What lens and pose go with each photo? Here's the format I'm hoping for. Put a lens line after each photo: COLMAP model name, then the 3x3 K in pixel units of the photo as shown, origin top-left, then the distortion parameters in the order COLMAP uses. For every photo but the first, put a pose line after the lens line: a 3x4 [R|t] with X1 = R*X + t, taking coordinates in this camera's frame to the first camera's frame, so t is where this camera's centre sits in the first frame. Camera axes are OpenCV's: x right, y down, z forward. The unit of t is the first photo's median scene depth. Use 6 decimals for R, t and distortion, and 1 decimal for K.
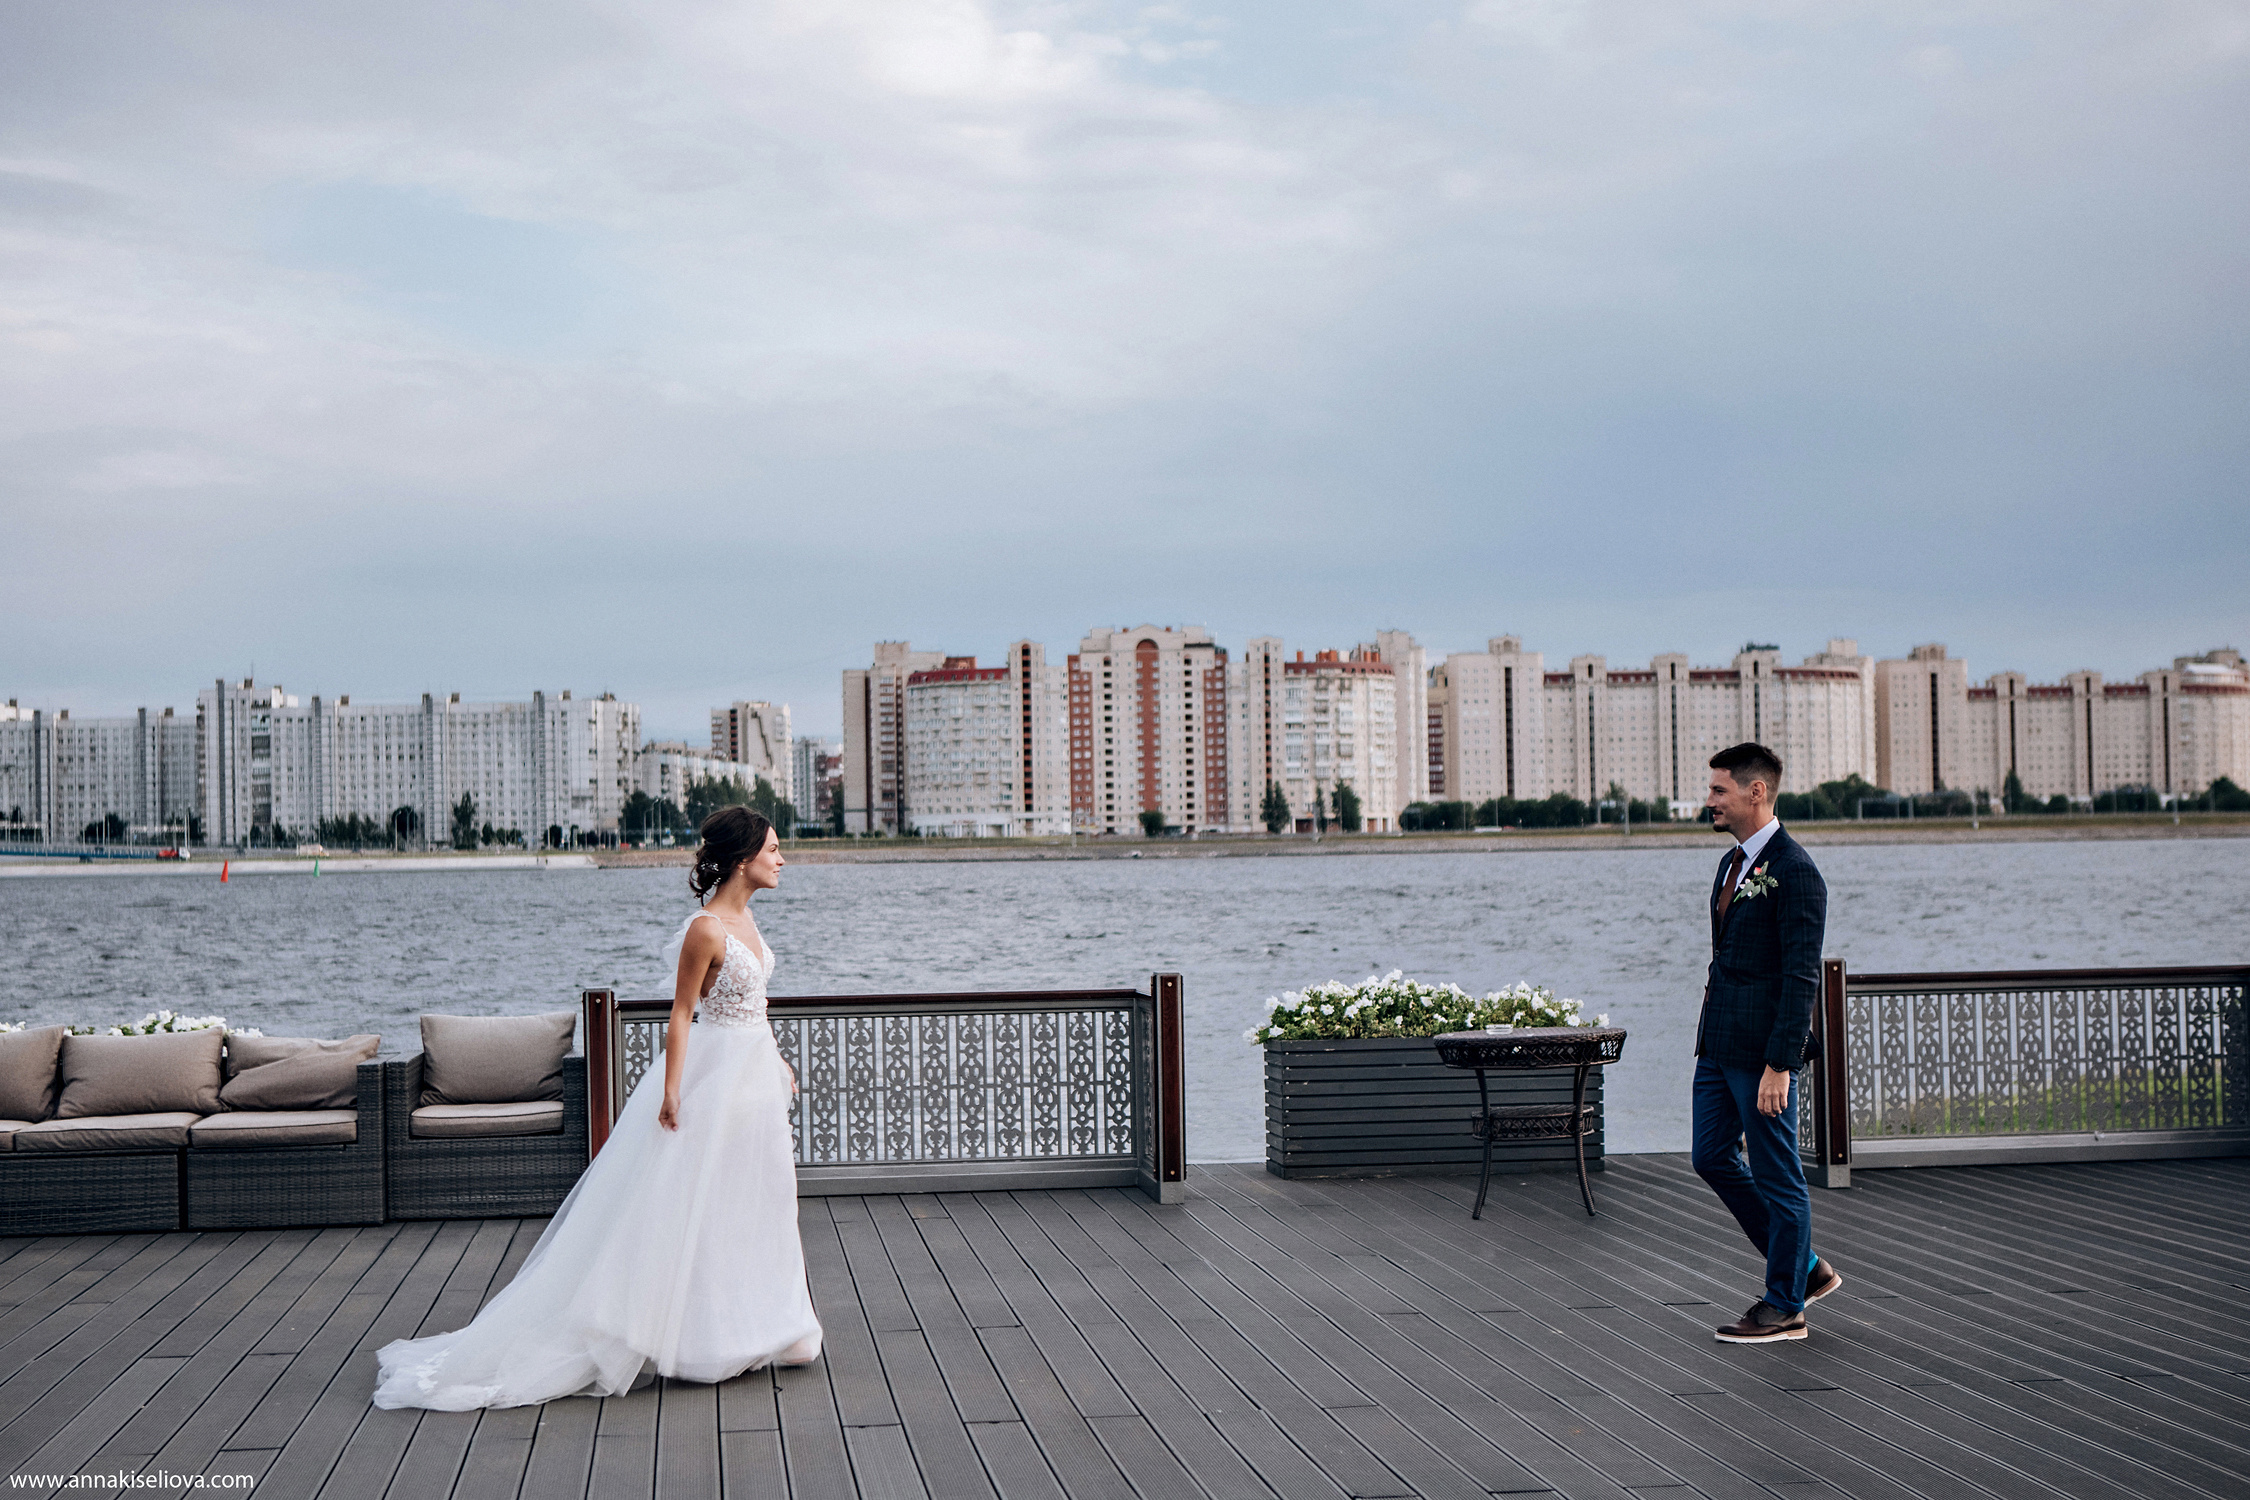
lens RADIAL K [[3324.4, 0, 1058.3], [0, 3324.4, 754.0], [0, 0, 1]] dist [-0.027841, 0.112403]
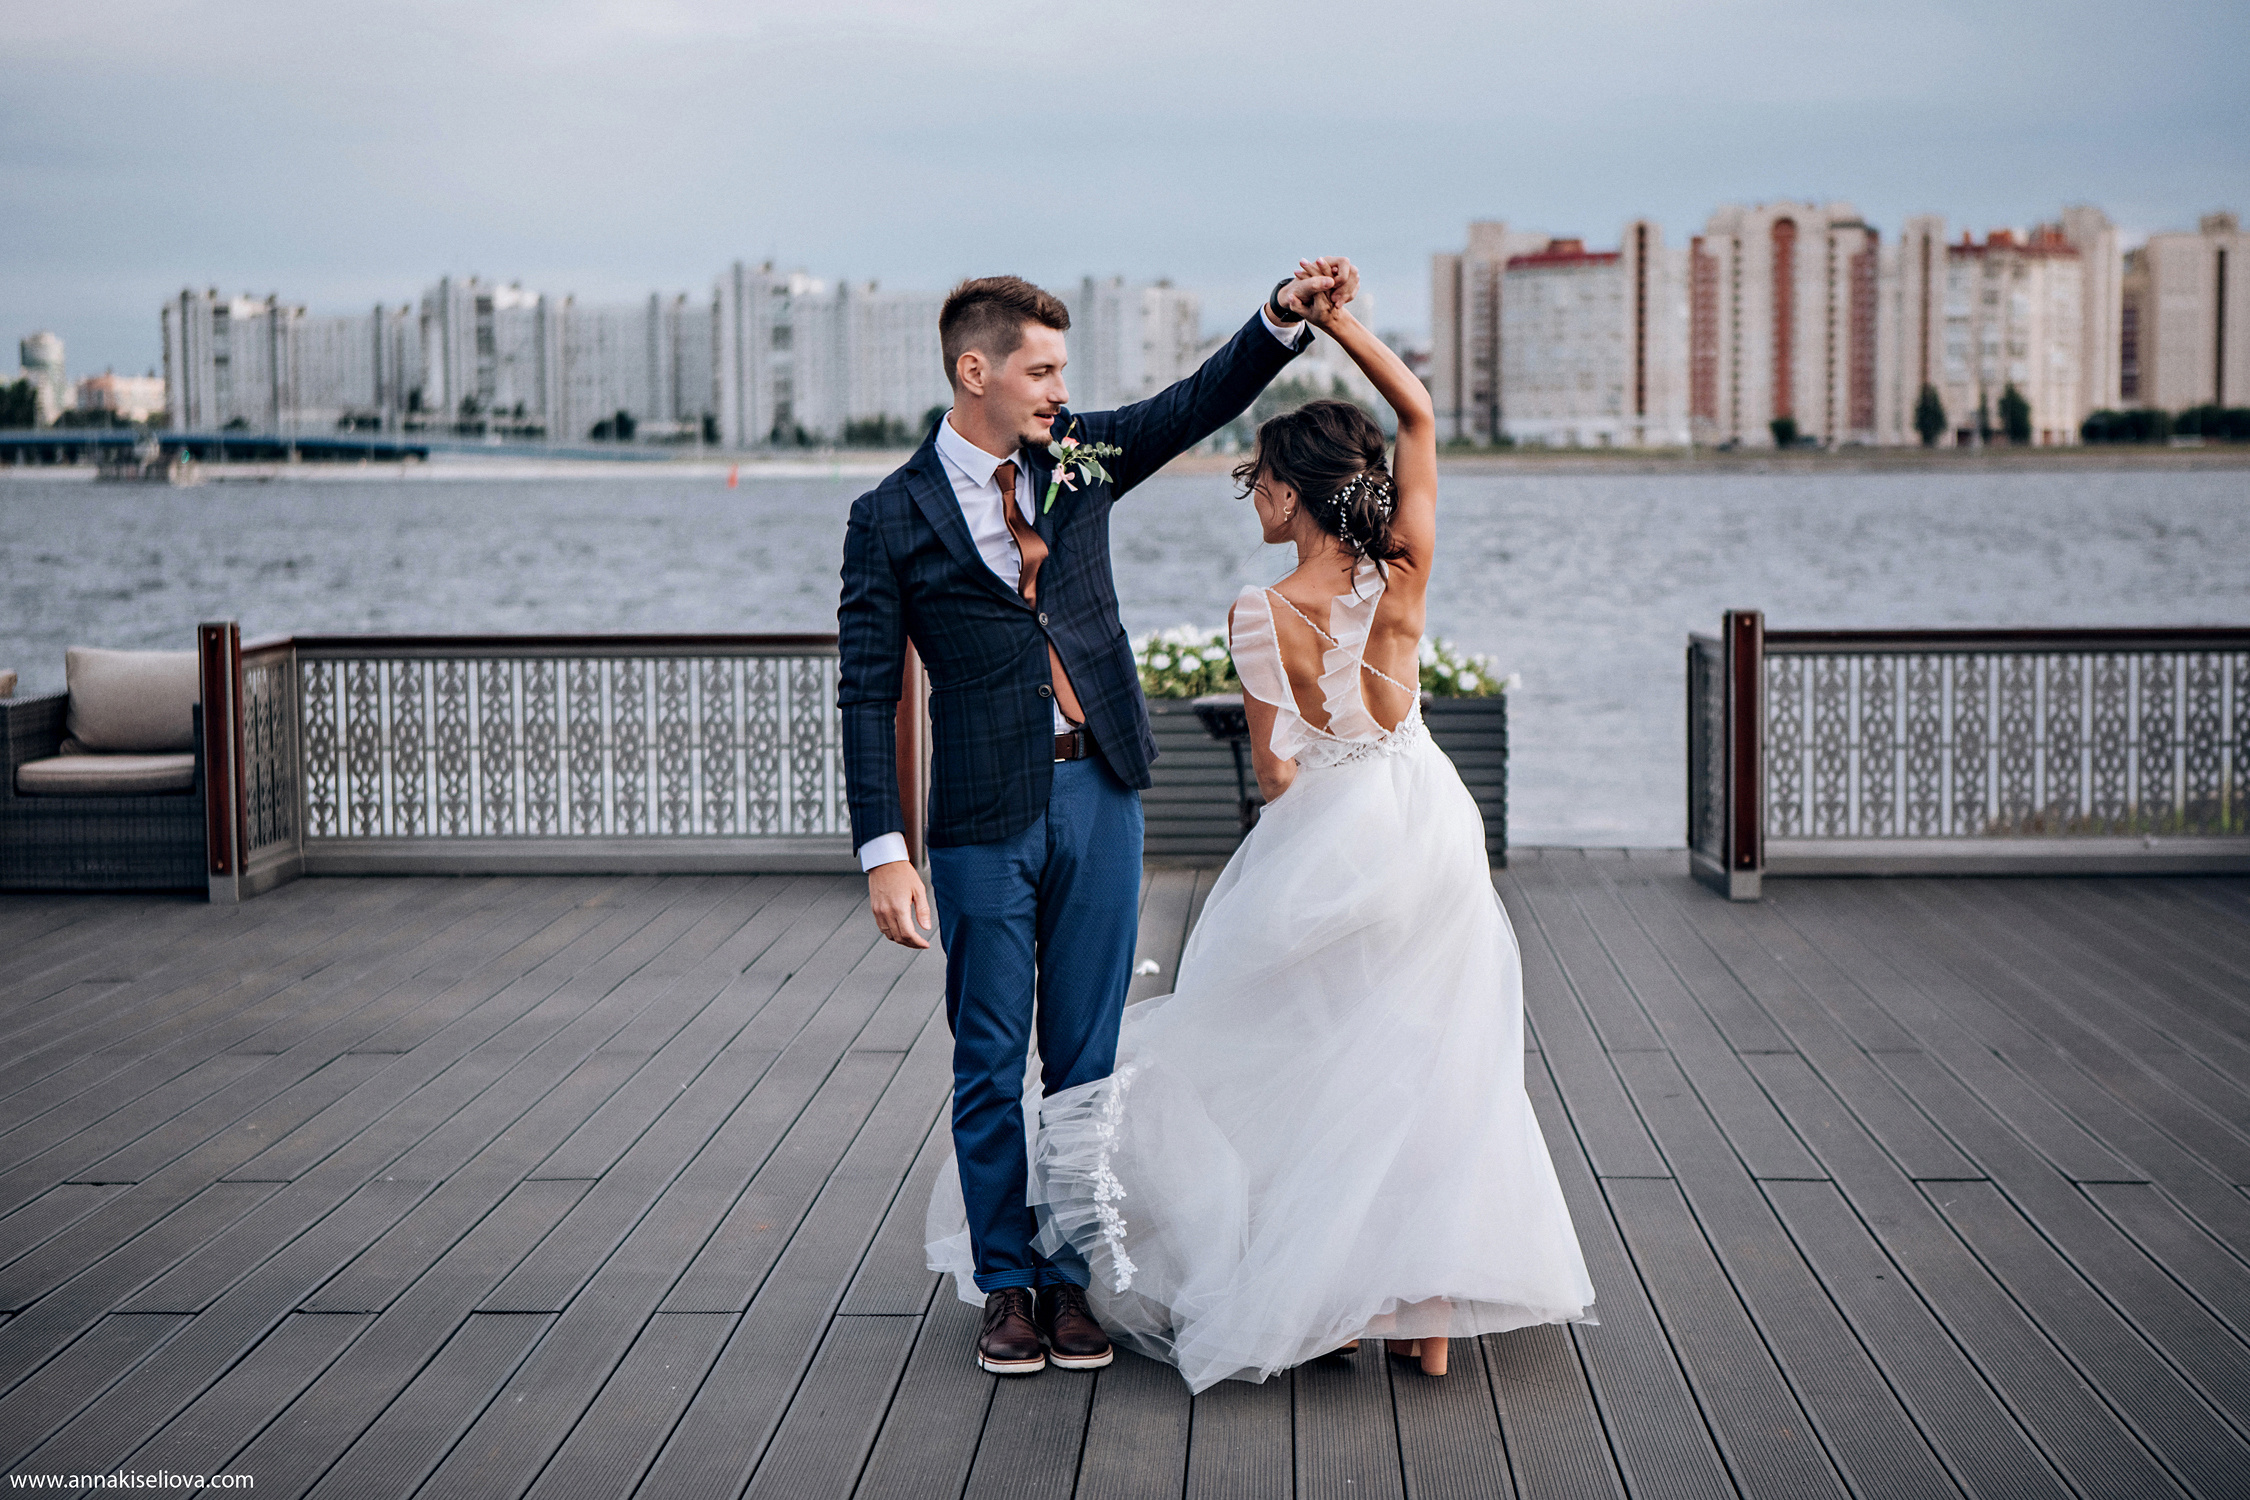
lens RADIAL K [[3751.6, 0, 1125.0], [0, 3751.6, 750.0], [0, 0, 1]] dist [0.055022, 0.080017]
pose [[0.989440, 0.021835, -0.143286, 0.209032], [-0.006521, 0.994292, 0.106490, 0.000947], [0.144793, -0.104432, 0.983935, 0.098517]]
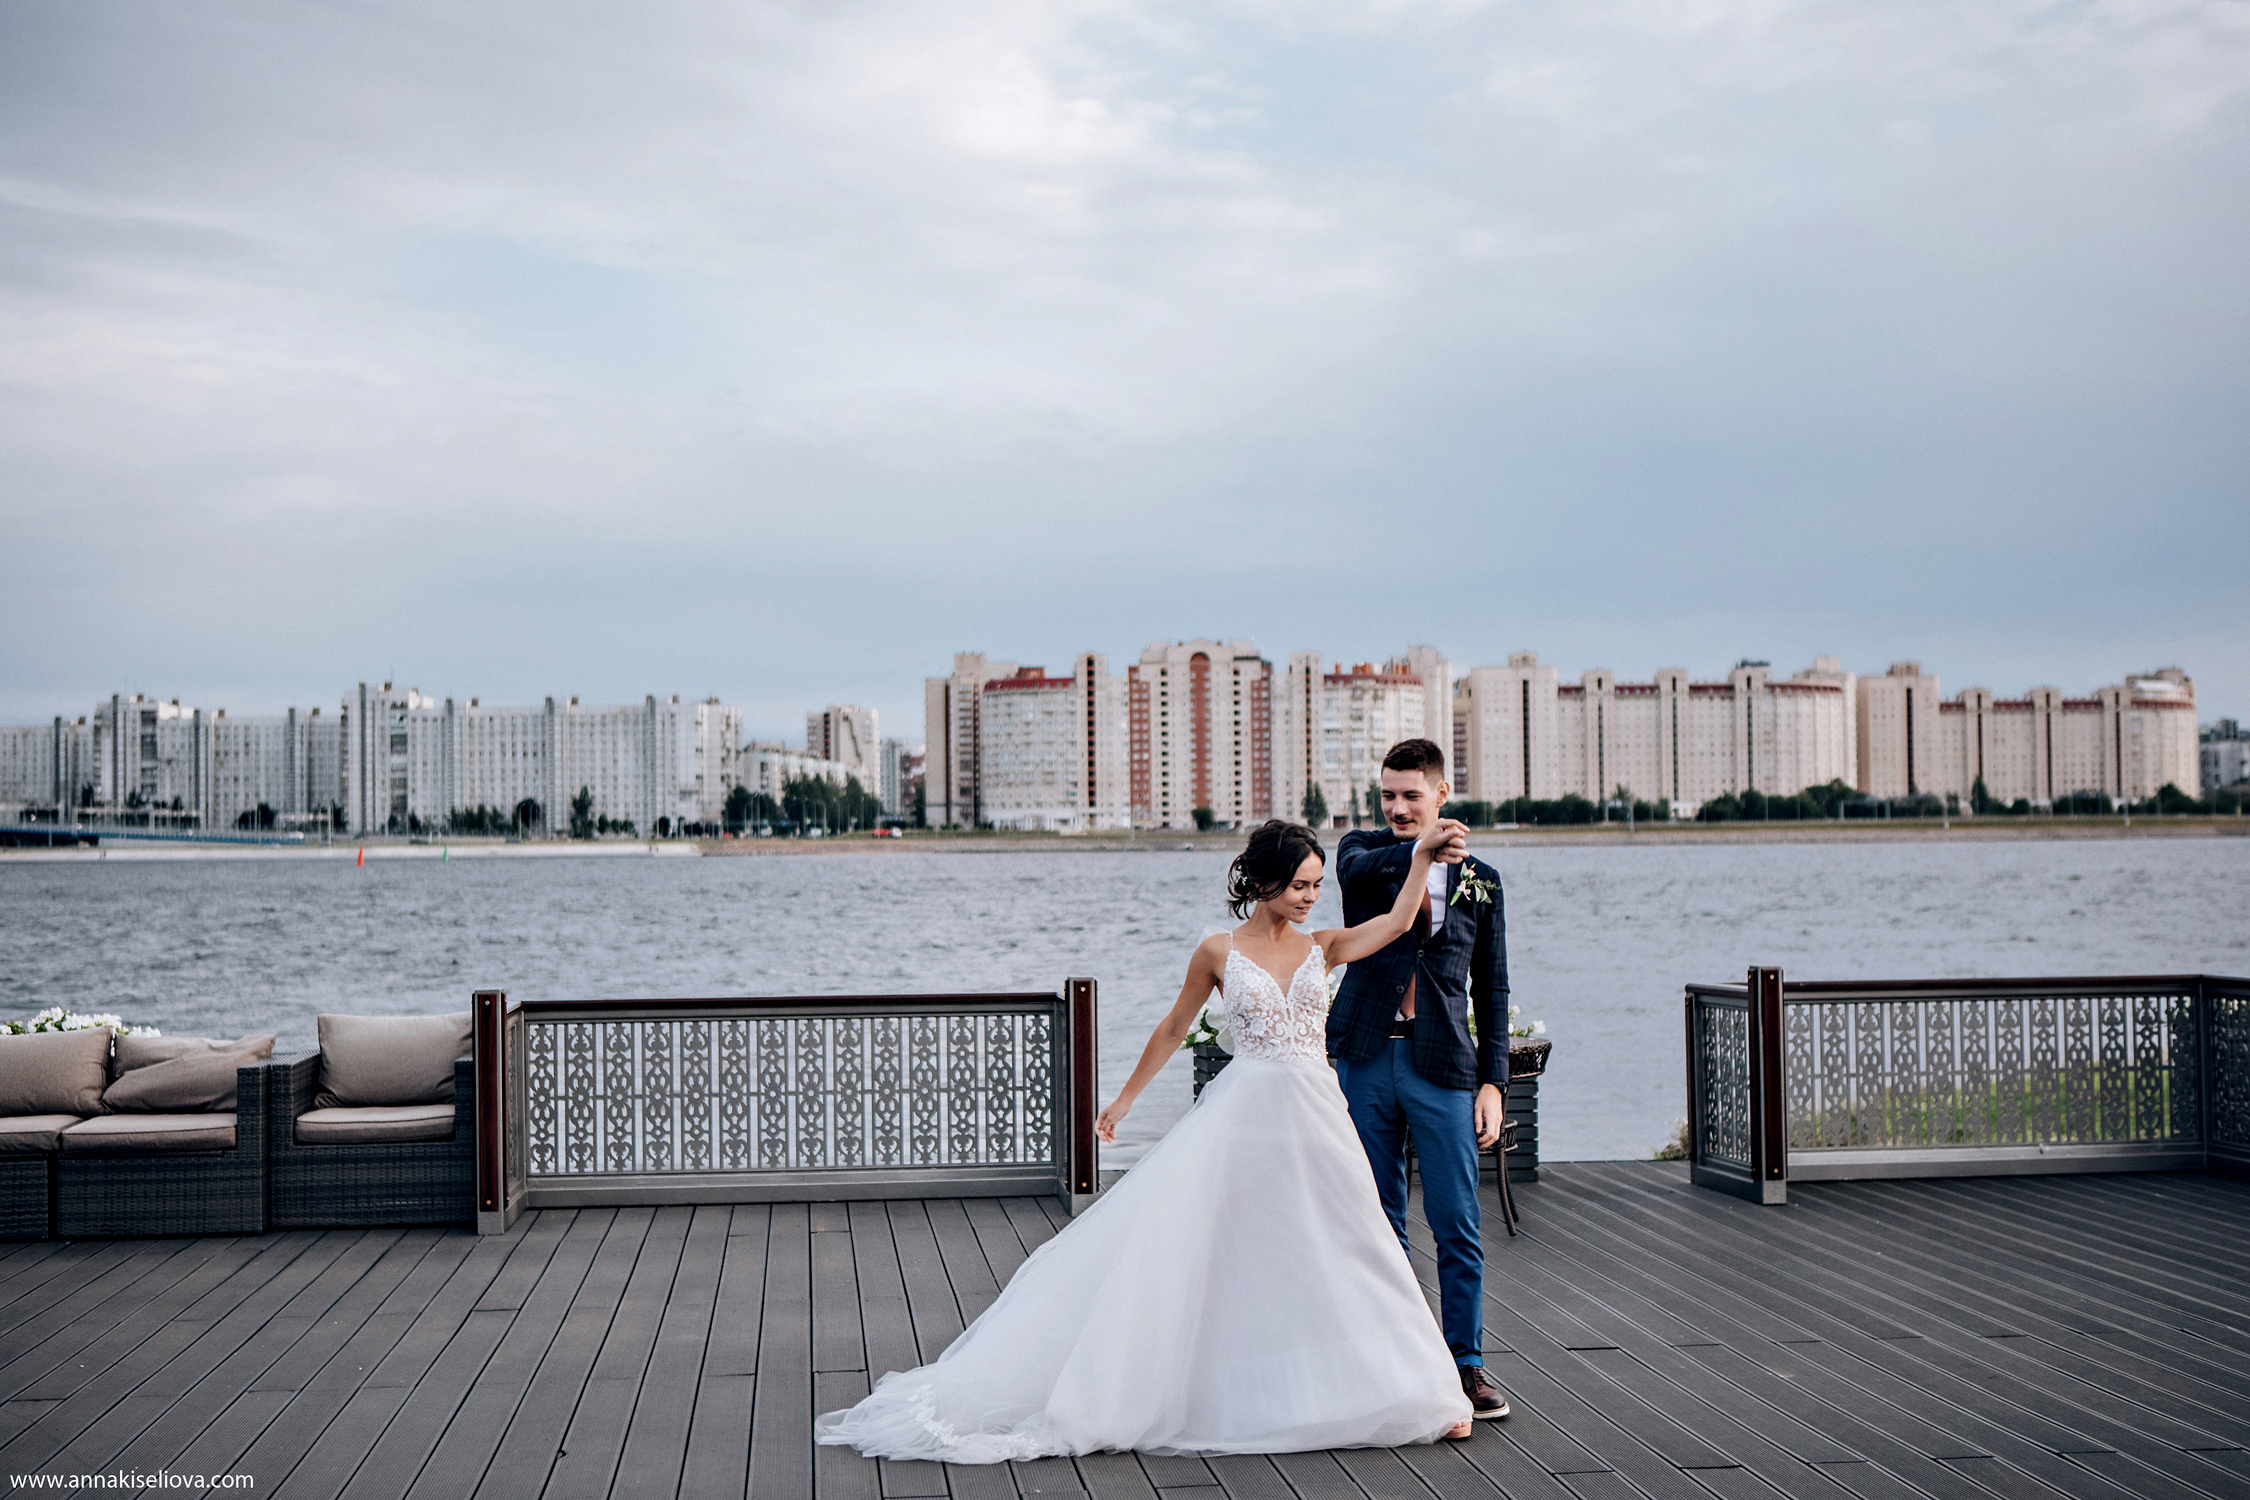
lens RADIAL K [[2999.6, 0, 1131.8], [0, 2999.6, 726.2], [0, 0, 1]] dist [-0.018517, 0.063337]
pose [[0.999966, 0.007091, 0.004119, 0.041685], [-0.007051, 0.999927, -0.009777, 0.001148], [-0.004188, 0.009747, 0.999944, 0.121396]]
